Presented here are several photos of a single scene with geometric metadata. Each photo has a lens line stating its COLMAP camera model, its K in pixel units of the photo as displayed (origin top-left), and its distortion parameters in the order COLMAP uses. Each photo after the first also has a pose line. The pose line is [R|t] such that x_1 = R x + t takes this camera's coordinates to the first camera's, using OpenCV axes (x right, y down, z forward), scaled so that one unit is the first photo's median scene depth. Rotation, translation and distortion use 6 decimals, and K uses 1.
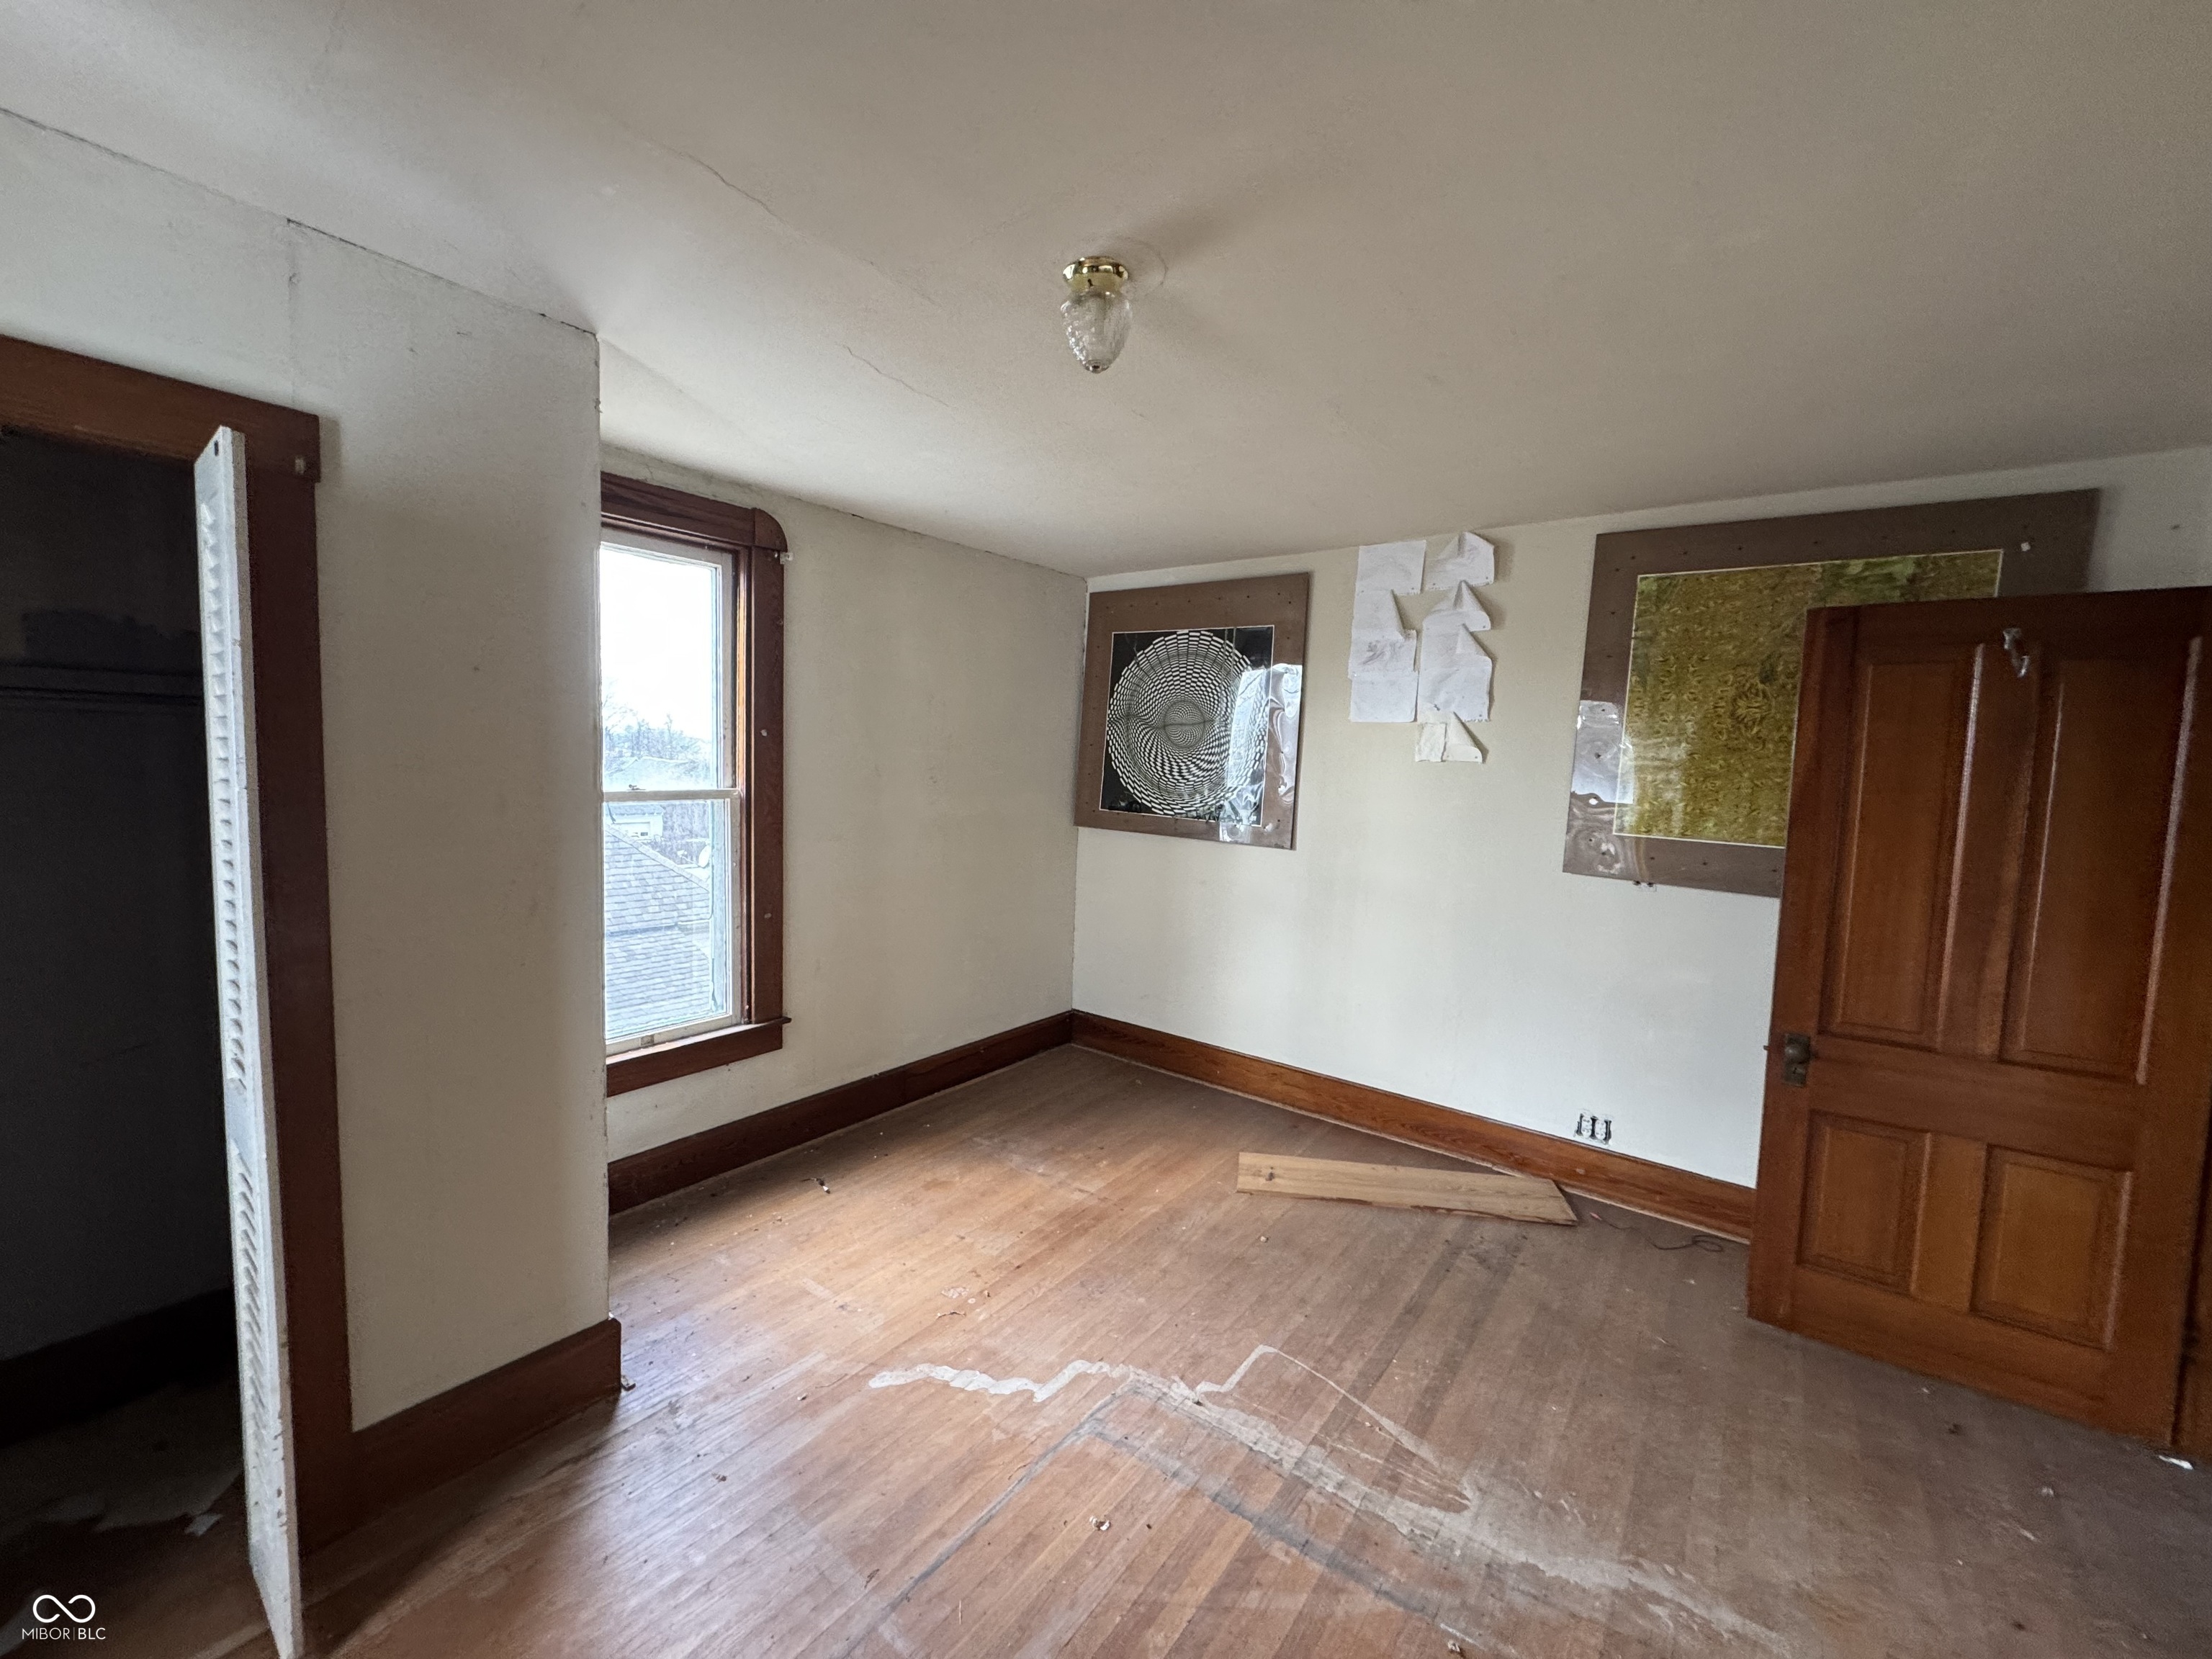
lens RADIAL K [[875.2, 0, 1106.0], [0, 875.2, 829.5], [0, 0, 1]] dist [-0.001532, 0.000439]
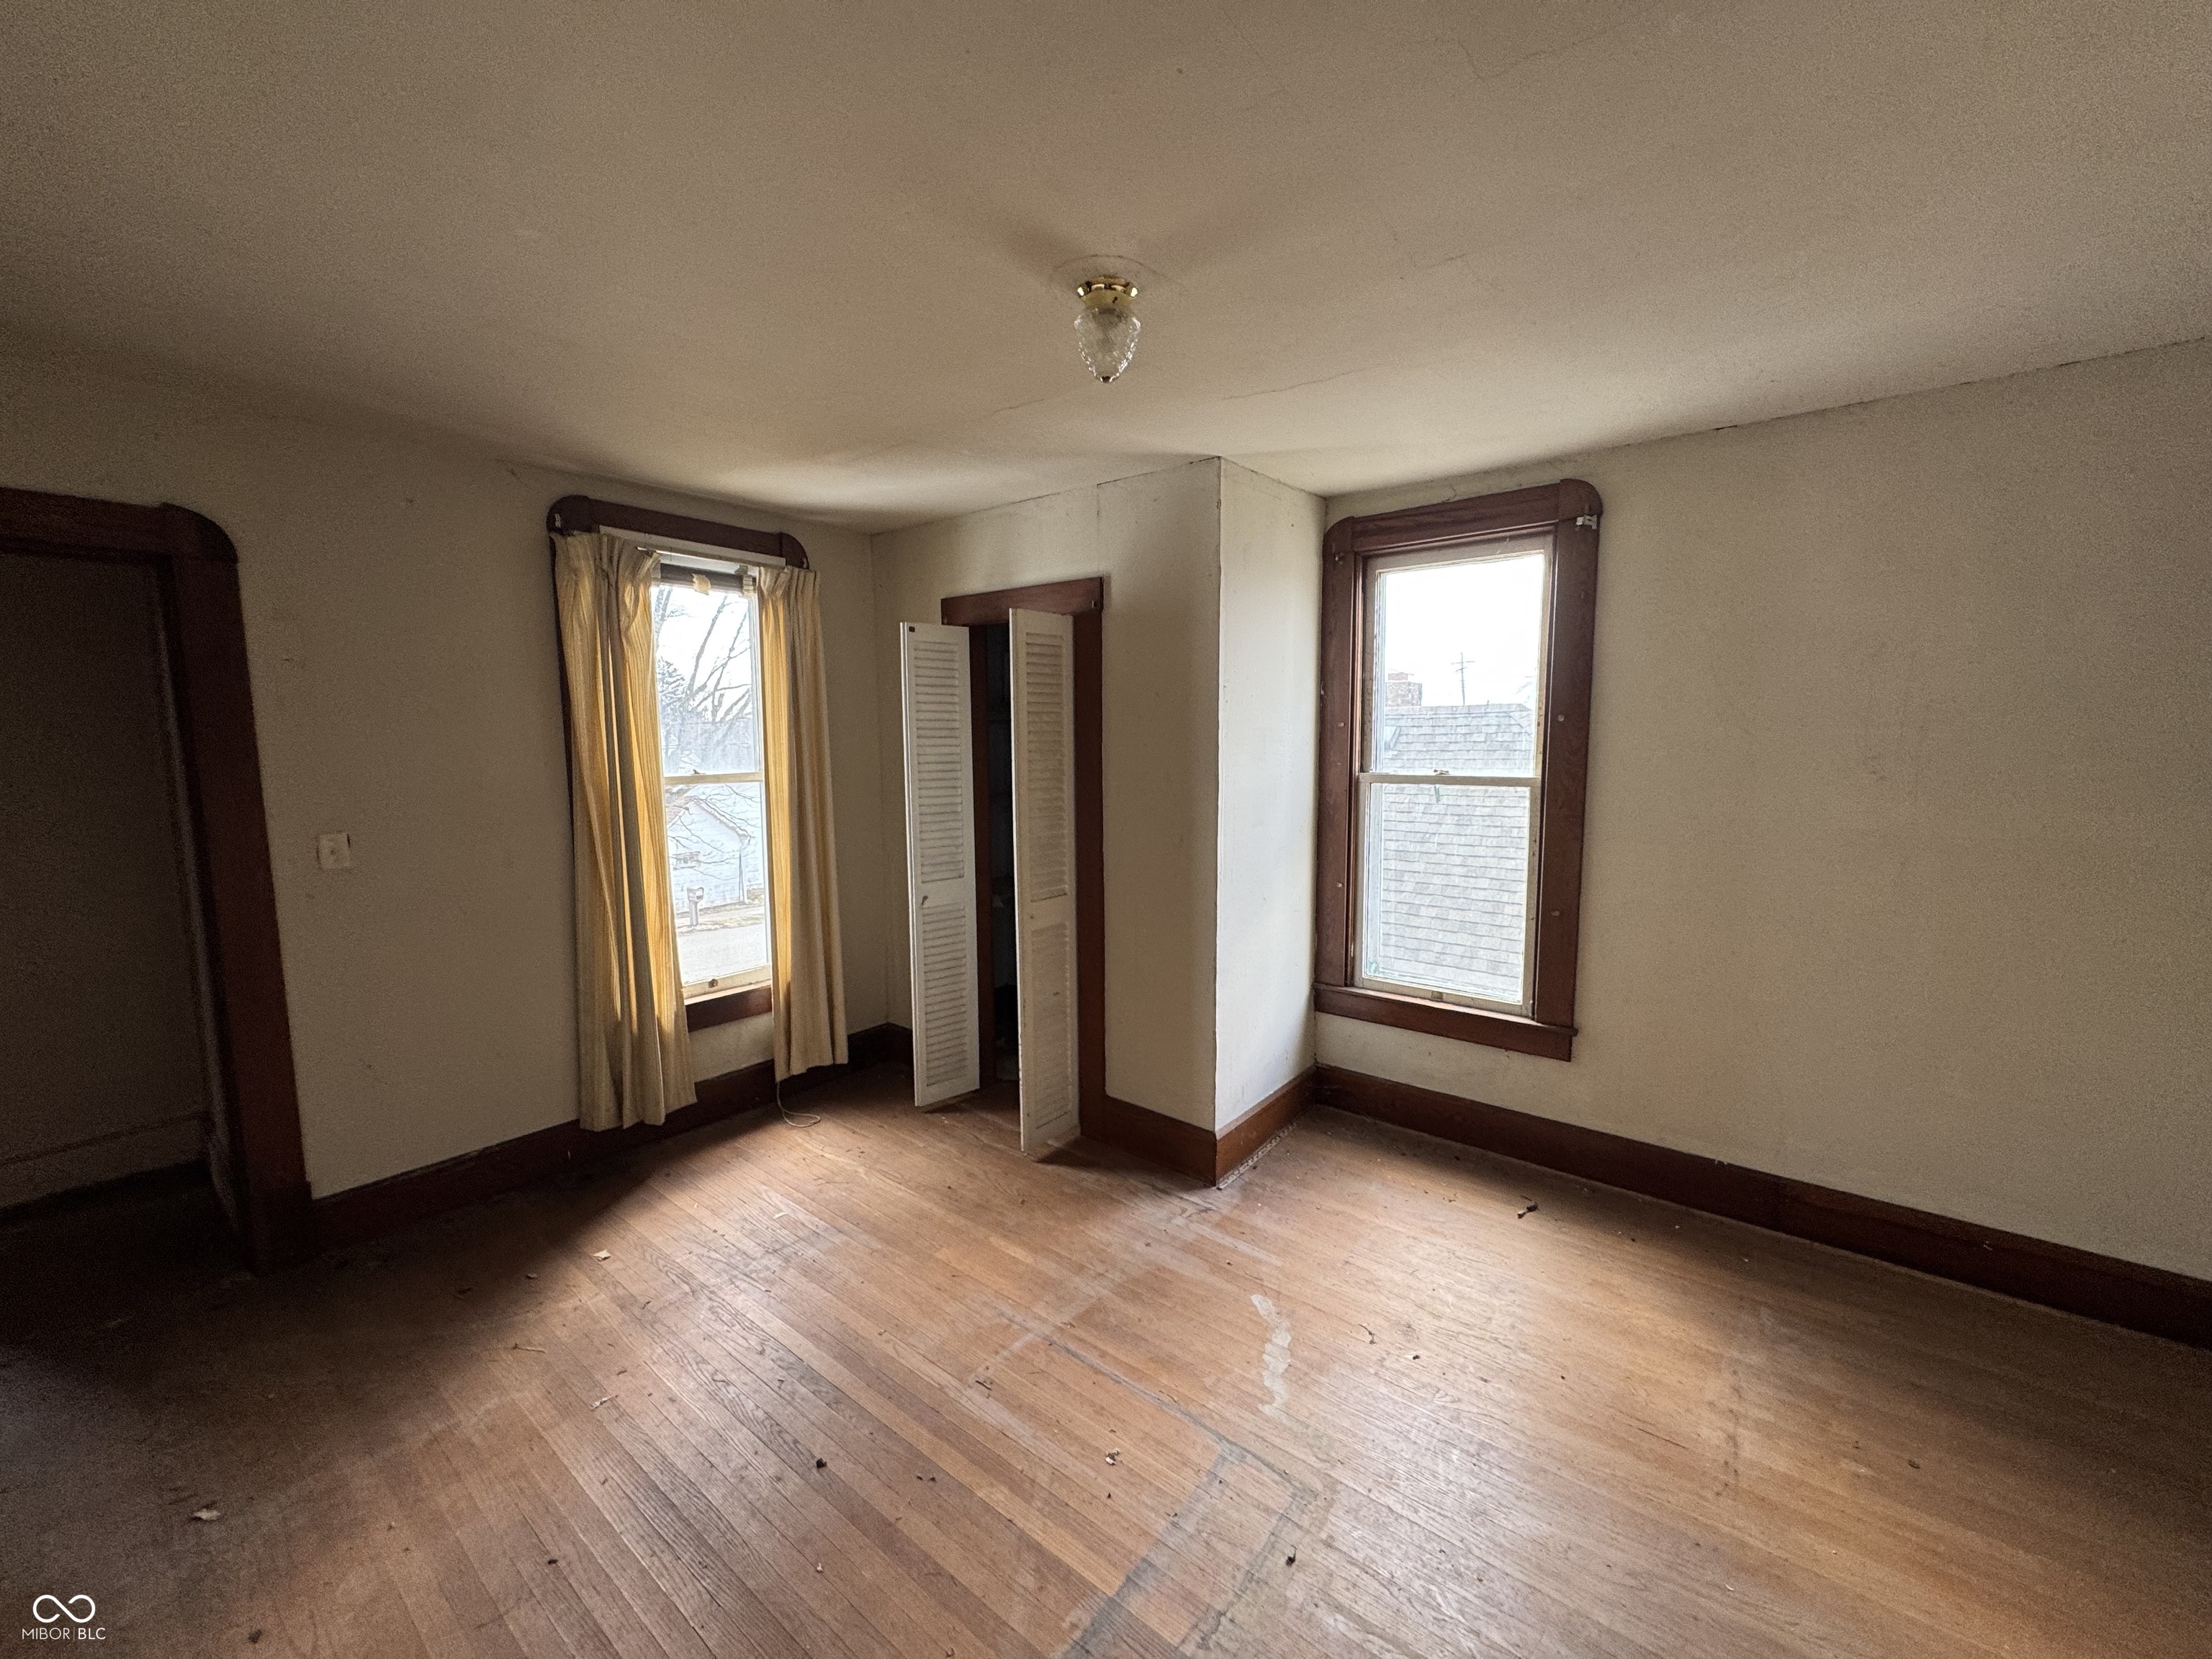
lens RADIAL K [[875.2, 0, 1106.0], [0, 875.2, 829.5], [0, 0, 1]] dist [-0.001532, 0.000439]
pose [[-0.024584, 0.081157, -0.996398, 0.816682], [-0.078518, 0.993464, 0.082855, -0.045353], [0.996610, 0.080272, -0.018051, 0.778896]]
